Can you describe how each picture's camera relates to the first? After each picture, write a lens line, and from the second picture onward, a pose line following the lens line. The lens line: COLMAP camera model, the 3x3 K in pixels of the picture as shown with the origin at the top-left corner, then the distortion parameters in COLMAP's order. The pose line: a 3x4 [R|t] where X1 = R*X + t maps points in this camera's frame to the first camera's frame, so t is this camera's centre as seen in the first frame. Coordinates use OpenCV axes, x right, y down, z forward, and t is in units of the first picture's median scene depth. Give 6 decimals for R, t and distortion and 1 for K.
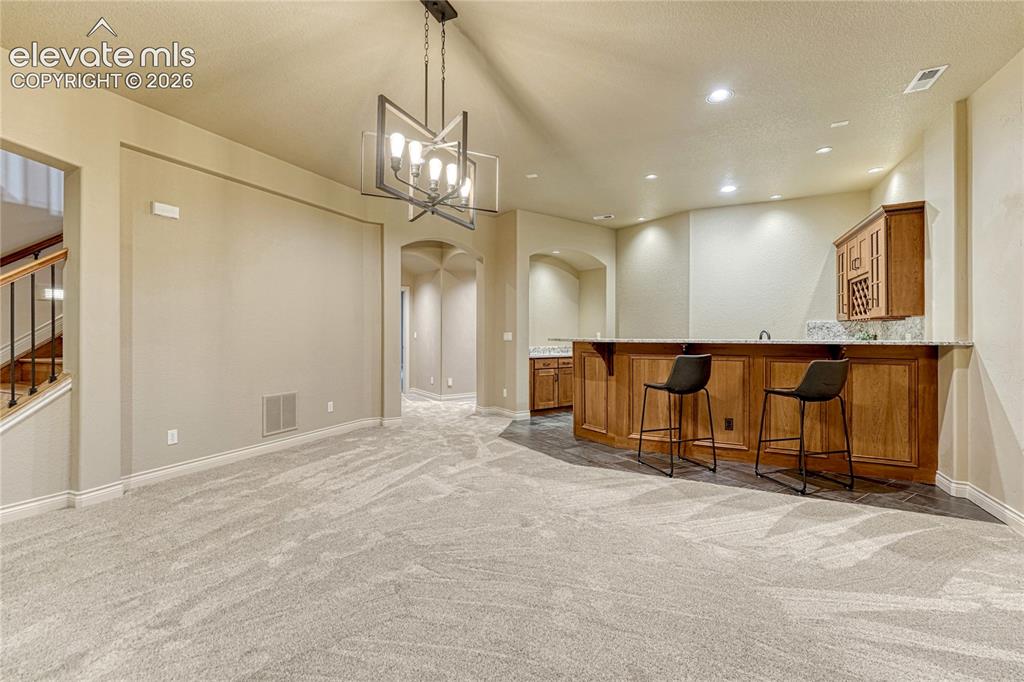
lens RADIAL K [[433.3, 0, 505.4], [0, 433.3, 336.6], [0, 0, 1]] dist [-0.012481, -0.000517]
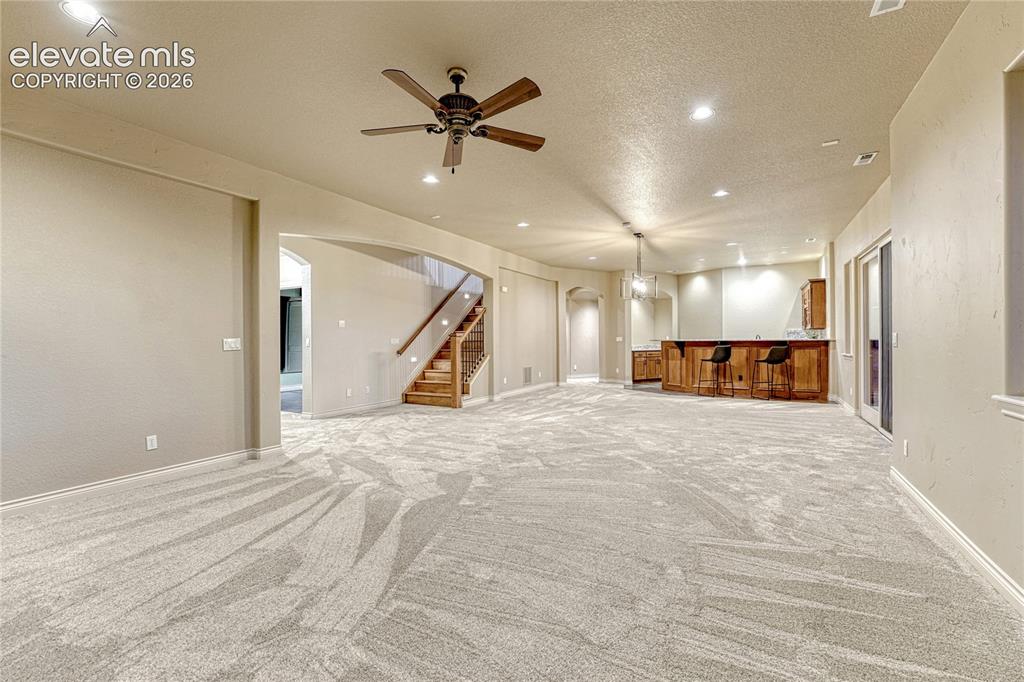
lens RADIAL K [[433.3, 0, 509.9], [0, 433.3, 342.1], [0, 0, 1]] dist [-0.012481, -0.000517]
pose [[0.997805, -0.009562, -0.065521, -0.463560], [0.009628, 0.999953, 0.000696, 0.008077], [0.065511, -0.001325, 0.997851, -1.161632]]
